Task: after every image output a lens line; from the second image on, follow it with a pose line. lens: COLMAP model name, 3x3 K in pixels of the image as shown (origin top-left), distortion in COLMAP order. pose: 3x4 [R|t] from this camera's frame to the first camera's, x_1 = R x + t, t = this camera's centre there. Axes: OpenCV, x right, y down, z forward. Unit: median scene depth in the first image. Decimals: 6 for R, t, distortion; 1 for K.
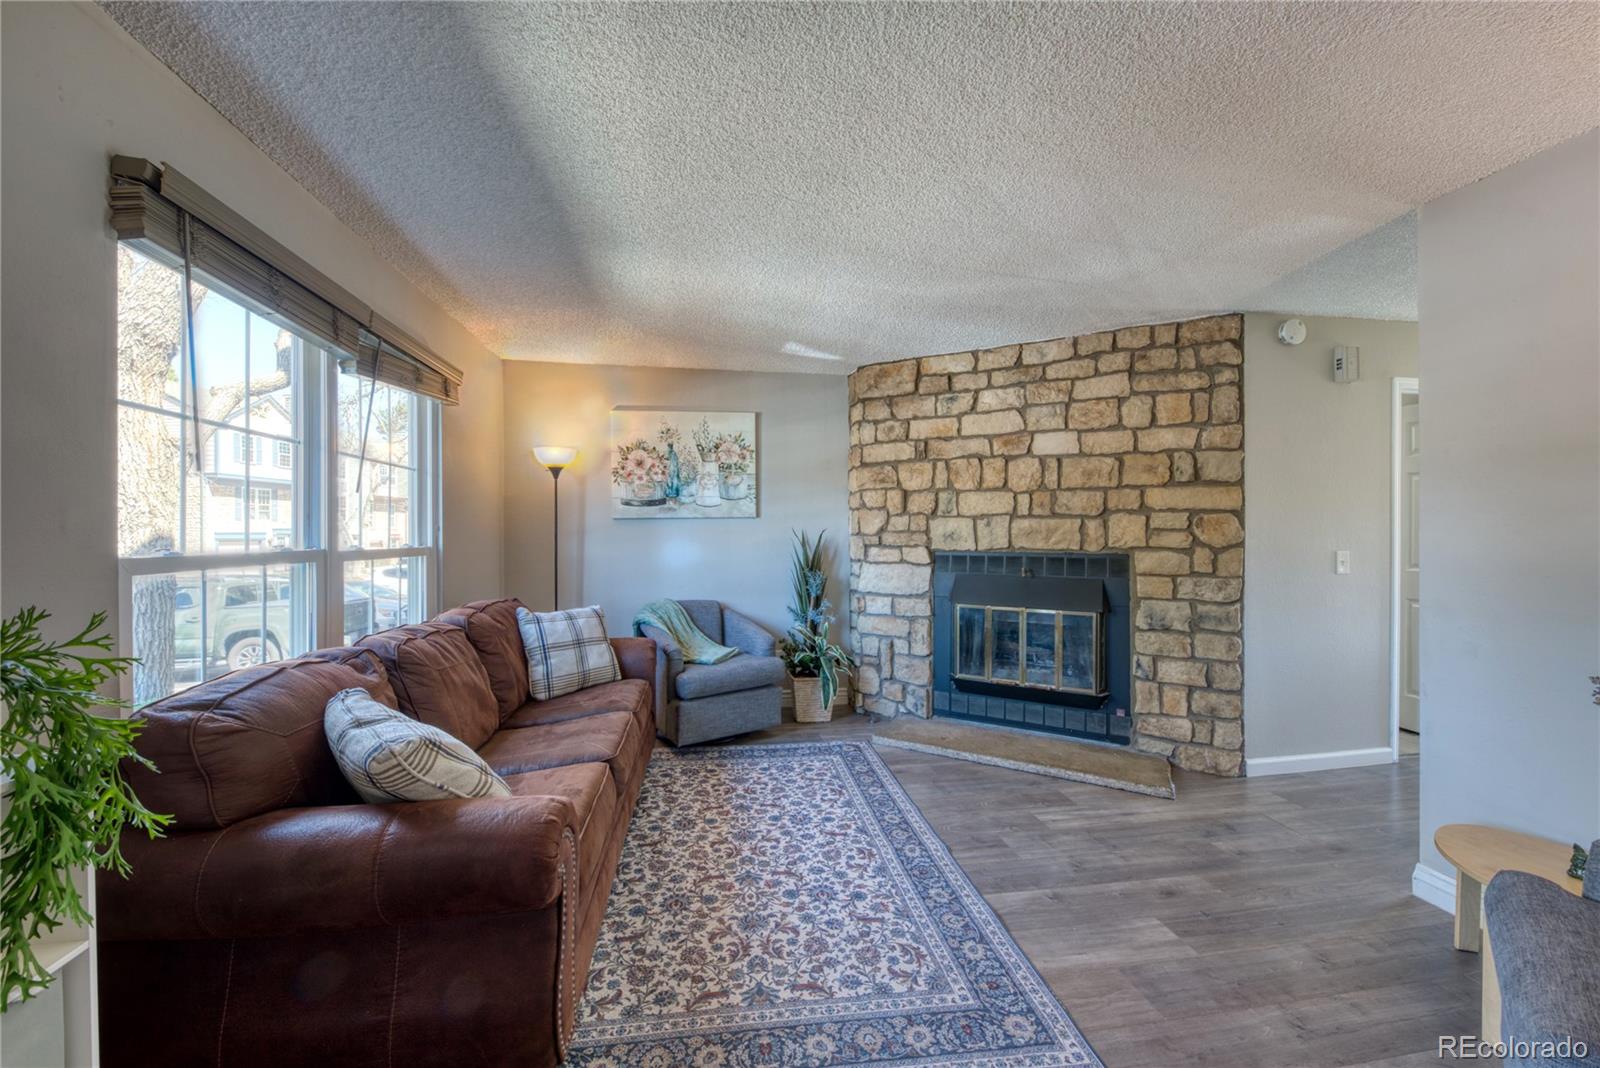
lens RADIAL K [[597.0, 0, 800.0], [0, 597.0, 534.0], [0, 0, 1]] dist [0.001223, -0.000048]
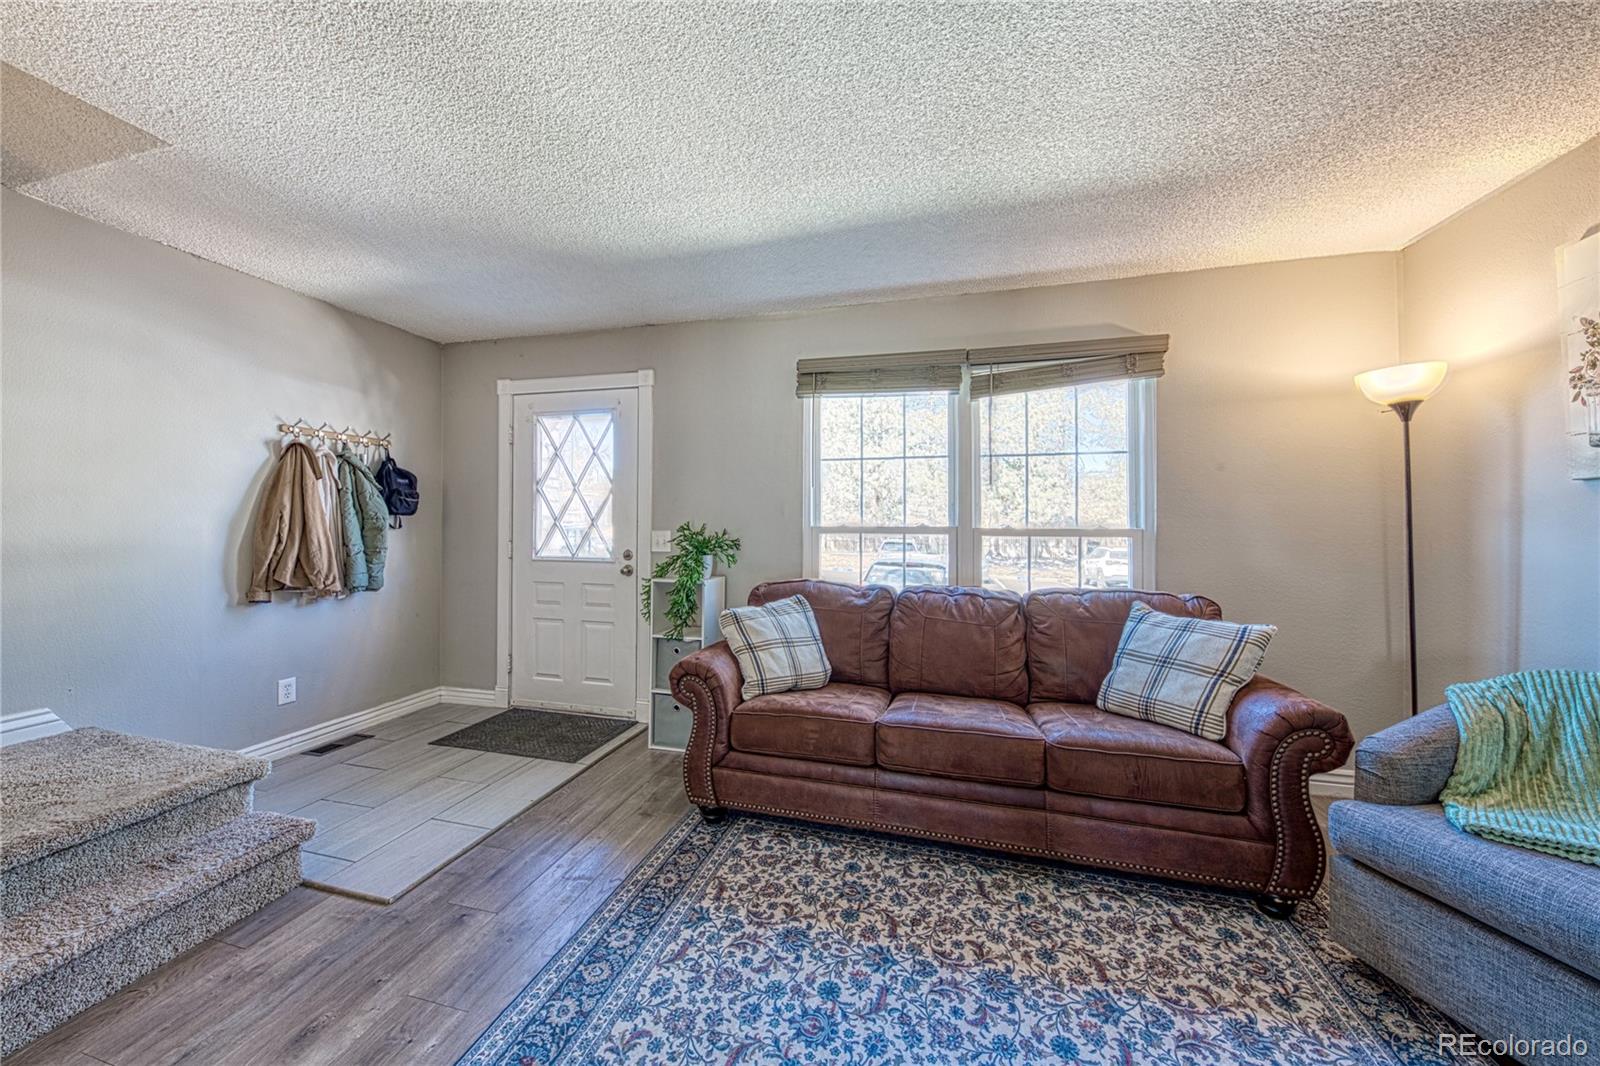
lens RADIAL K [[558.1, 0, 806.0], [0, 558.1, 530.5], [0, 0, 1]] dist [-0.008913, -0.000388]
pose [[-0.401766, 0.012556, -0.915656, 0.684908], [-0.009389, 0.999797, 0.017830, 0.014652], [0.915694, 0.015760, -0.401566, 1.358322]]
